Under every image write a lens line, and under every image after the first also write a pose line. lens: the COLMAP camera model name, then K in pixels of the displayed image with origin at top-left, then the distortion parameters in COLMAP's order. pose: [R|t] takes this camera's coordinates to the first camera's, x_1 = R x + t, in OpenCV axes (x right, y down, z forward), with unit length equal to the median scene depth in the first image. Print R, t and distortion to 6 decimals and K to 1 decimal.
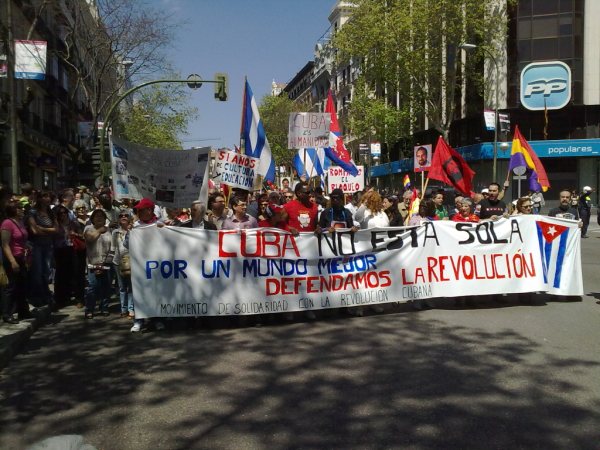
lens RADIAL K [[598.5, 0, 296.9], [0, 598.5, 224.7], [0, 0, 1]] dist [-0.021770, 0.000000]
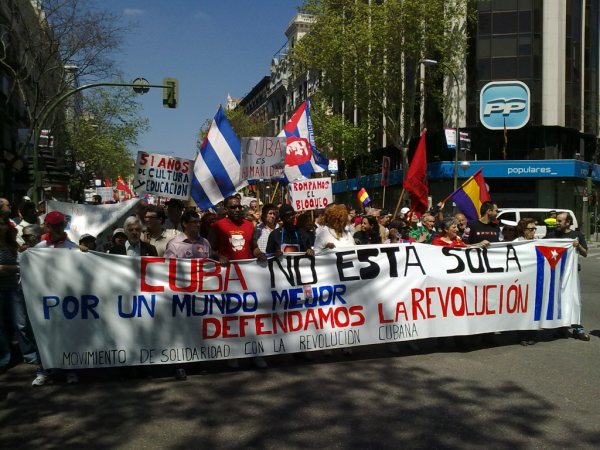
lens RADIAL K [[576.5, 0, 304.2], [0, 576.5, 228.1], [0, 0, 1]] dist [-0.019546, 0.000000]
pose [[0.995693, 0.015306, 0.091438, 0.005322], [-0.013341, 0.999667, -0.022066, -0.009326], [-0.091745, 0.020751, 0.995566, 0.213378]]
